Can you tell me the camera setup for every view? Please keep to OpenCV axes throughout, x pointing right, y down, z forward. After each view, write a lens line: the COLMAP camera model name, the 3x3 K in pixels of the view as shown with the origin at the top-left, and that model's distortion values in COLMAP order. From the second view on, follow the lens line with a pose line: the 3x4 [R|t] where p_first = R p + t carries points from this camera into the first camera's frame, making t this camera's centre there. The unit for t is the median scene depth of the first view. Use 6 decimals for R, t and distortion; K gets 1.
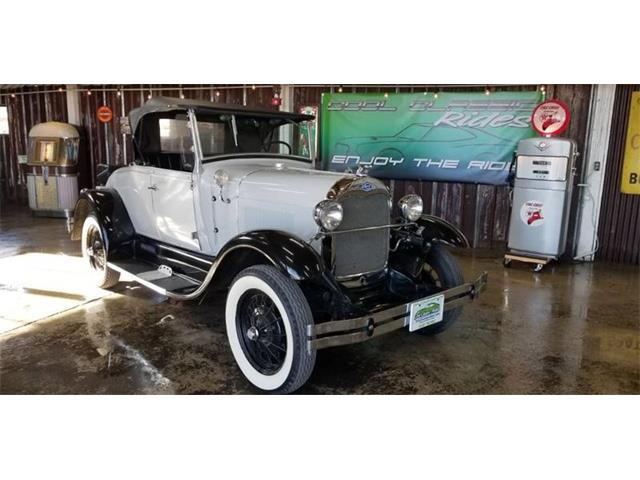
lens RADIAL K [[502.7, 0, 322.2], [0, 502.7, 233.2], [0, 0, 1]] dist [-0.000458, -0.007510]
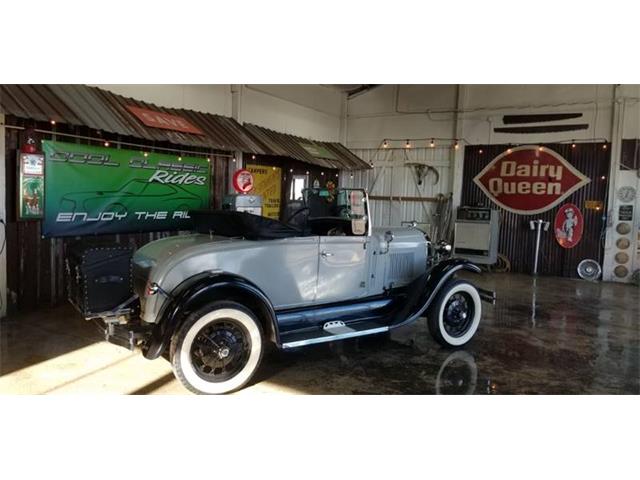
lens RADIAL K [[502.7, 0, 310.4], [0, 502.7, 233.3], [0, 0, 1]] dist [-0.000458, -0.007510]
pose [[0.168225, -0.092998, 0.981352, -0.867466], [0.151455, 0.986157, 0.067491, -0.131701], [-0.974044, 0.137277, 0.179981, 0.503259]]
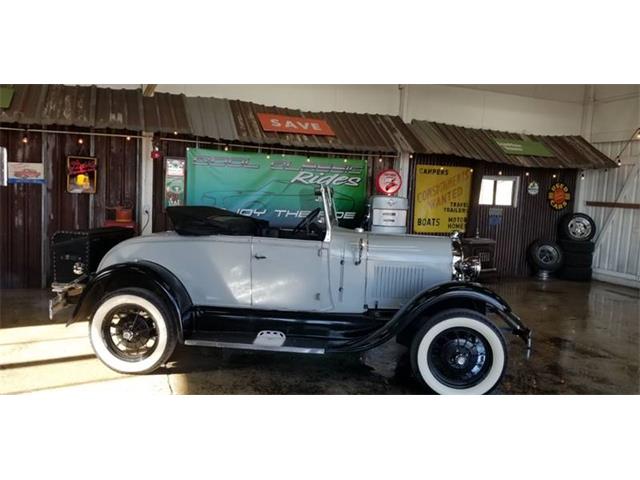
lens RADIAL K [[502.7, 0, 311.9], [0, 502.7, 233.6], [0, 0, 1]] dist [-0.000458, -0.007510]
pose [[0.749200, -0.051792, 0.660316, -0.566589], [0.093428, 0.995234, -0.027943, -0.060020], [-0.655721, 0.082627, 0.750468, 0.092650]]
